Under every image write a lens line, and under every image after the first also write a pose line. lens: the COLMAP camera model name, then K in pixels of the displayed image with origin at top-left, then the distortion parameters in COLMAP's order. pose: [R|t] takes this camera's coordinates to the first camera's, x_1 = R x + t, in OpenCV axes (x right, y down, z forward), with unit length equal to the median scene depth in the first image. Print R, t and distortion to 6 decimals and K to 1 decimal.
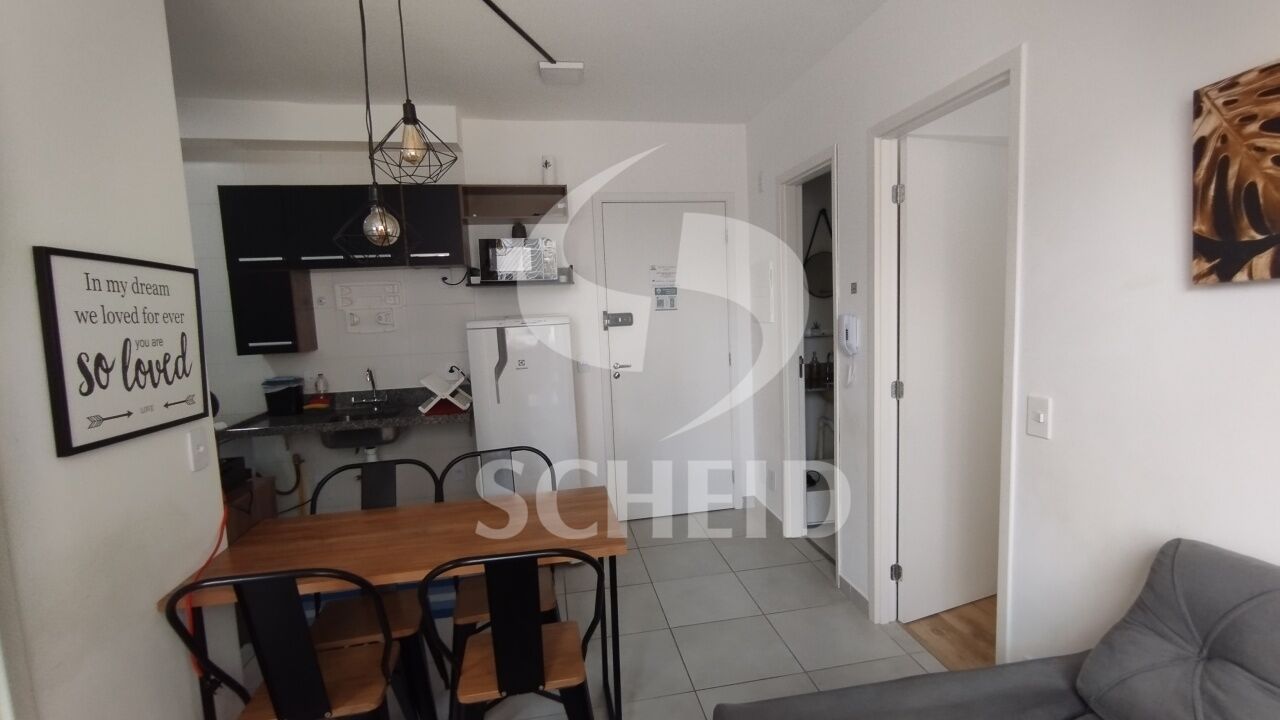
lens RADIAL K [[585.1, 0, 664.5], [0, 585.1, 364.3], [0, 0, 1]] dist [0.002214, -0.005502]
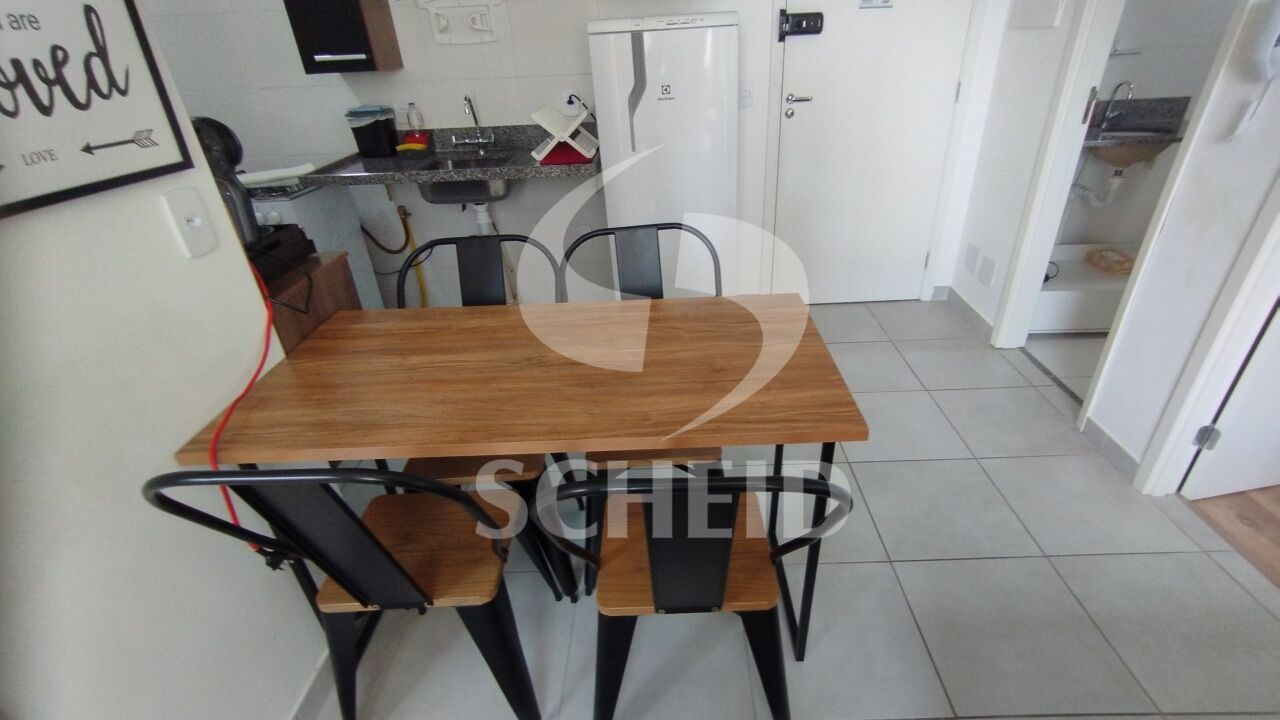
lens RADIAL K [[585.1, 0, 664.5], [0, 585.1, 364.3], [0, 0, 1]] dist [0.002214, -0.005502]
pose [[0.978568, 0.099044, -0.180542, -0.089617], [-0.016568, 0.911762, 0.410385, 0.009448], [0.205257, -0.398598, 0.893862, 0.255006]]
